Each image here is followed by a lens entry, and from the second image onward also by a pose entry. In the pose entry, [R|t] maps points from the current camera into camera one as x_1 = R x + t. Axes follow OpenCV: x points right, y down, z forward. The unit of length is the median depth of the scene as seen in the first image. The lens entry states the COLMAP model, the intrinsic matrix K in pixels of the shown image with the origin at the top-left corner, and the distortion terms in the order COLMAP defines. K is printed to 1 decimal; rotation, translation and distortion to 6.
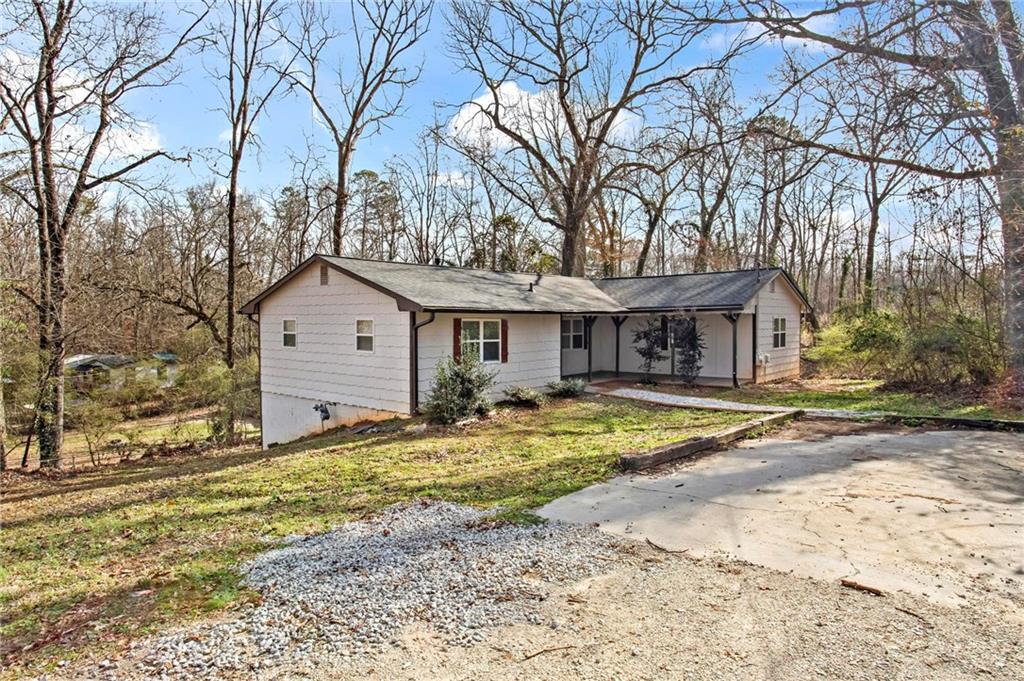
lens RADIAL K [[563.4, 0, 512.0], [0, 563.4, 340.5], [0, 0, 1]] dist [-0.002151, 0.000147]
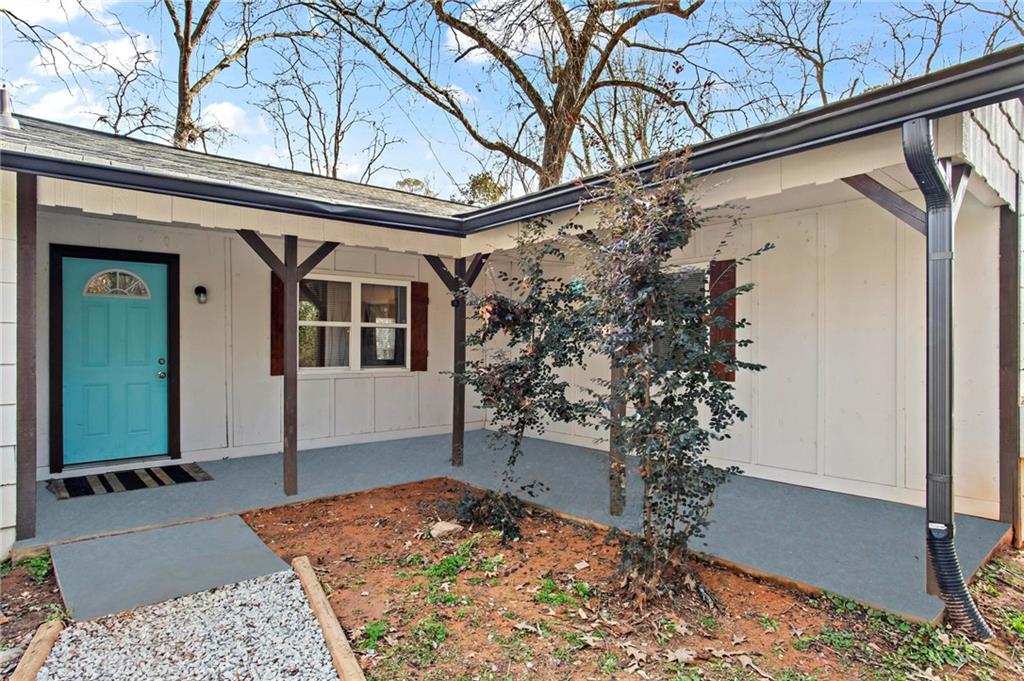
lens RADIAL K [[595.8, 0, 512.0], [0, 595.8, 340.5], [0, 0, 1]] dist [-0.024506, 0.000105]
pose [[0.991603, 0.007646, -0.129094, 0.259112], [-0.013663, 0.998858, -0.045793, 0.012652], [0.128596, 0.047172, 0.990574, 0.715354]]
